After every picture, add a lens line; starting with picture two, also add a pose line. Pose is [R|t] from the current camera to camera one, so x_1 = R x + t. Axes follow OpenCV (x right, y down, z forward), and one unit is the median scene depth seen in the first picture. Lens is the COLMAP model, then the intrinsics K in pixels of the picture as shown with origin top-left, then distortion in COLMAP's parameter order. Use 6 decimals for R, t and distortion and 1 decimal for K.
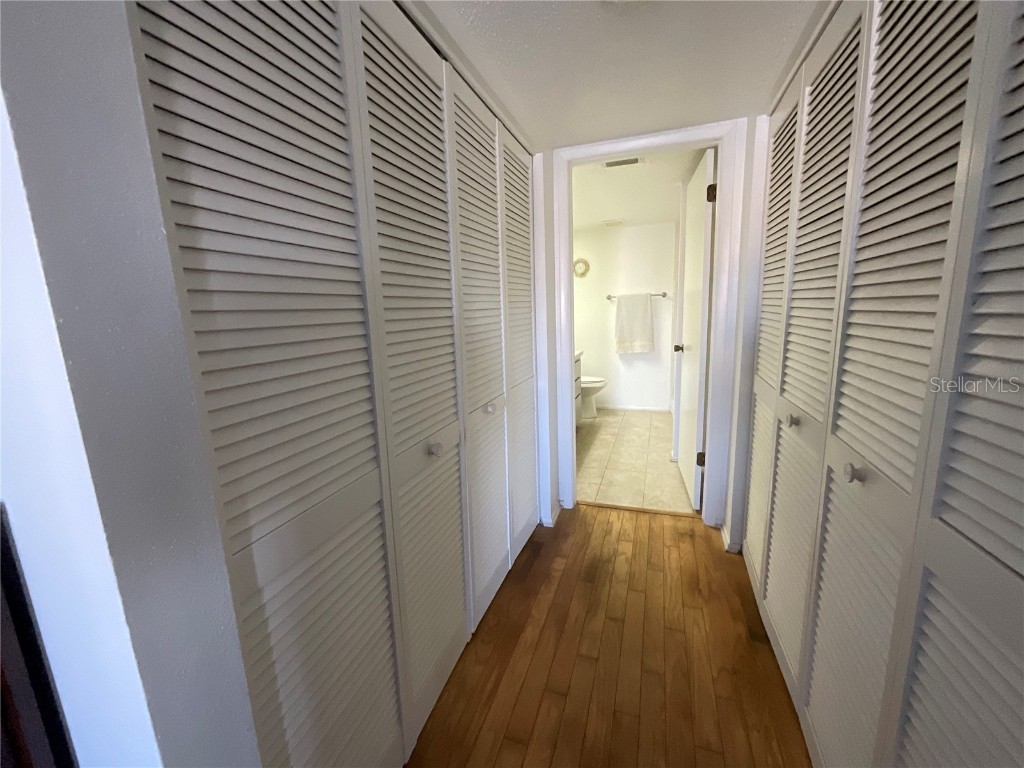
lens RADIAL K [[414.9, 0, 515.1], [0, 414.9, 382.9], [0, 0, 1]] dist [0.000697, 0.001600]
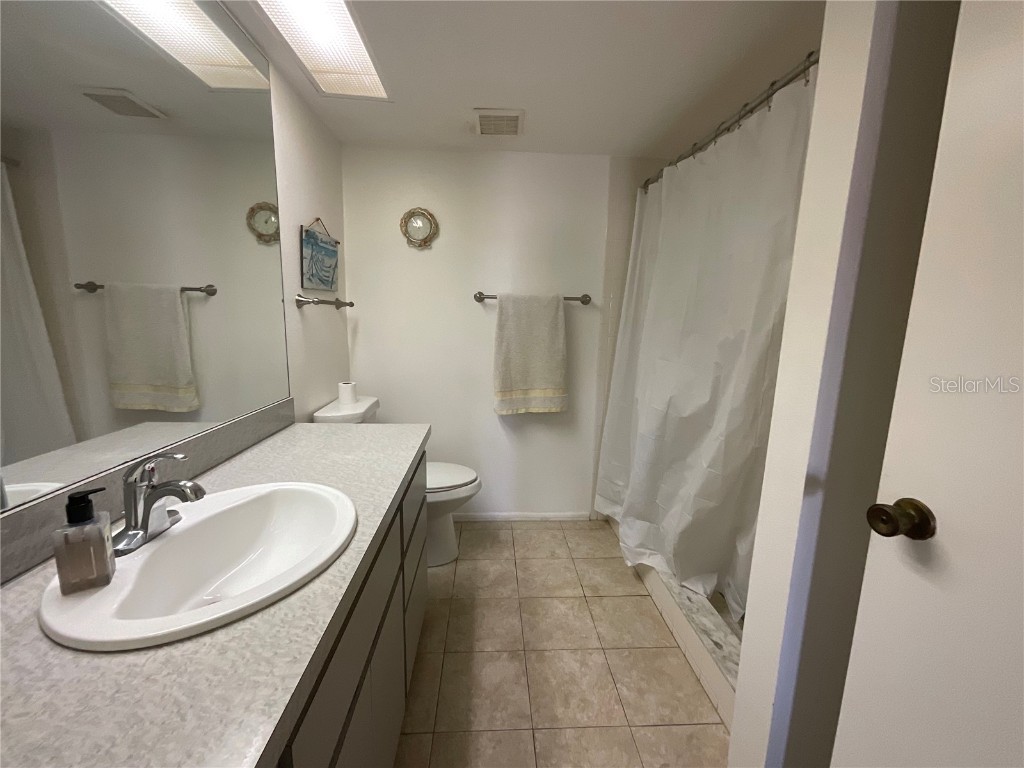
lens RADIAL K [[414.9, 0, 514.4], [0, 414.9, 383.9], [0, 0, 1]] dist [0.000697, 0.001600]
pose [[0.922893, -0.002889, 0.385045, 0.079353], [0.013590, 0.999593, -0.025073, -0.095565], [-0.384816, 0.028372, 0.922557, 0.554633]]
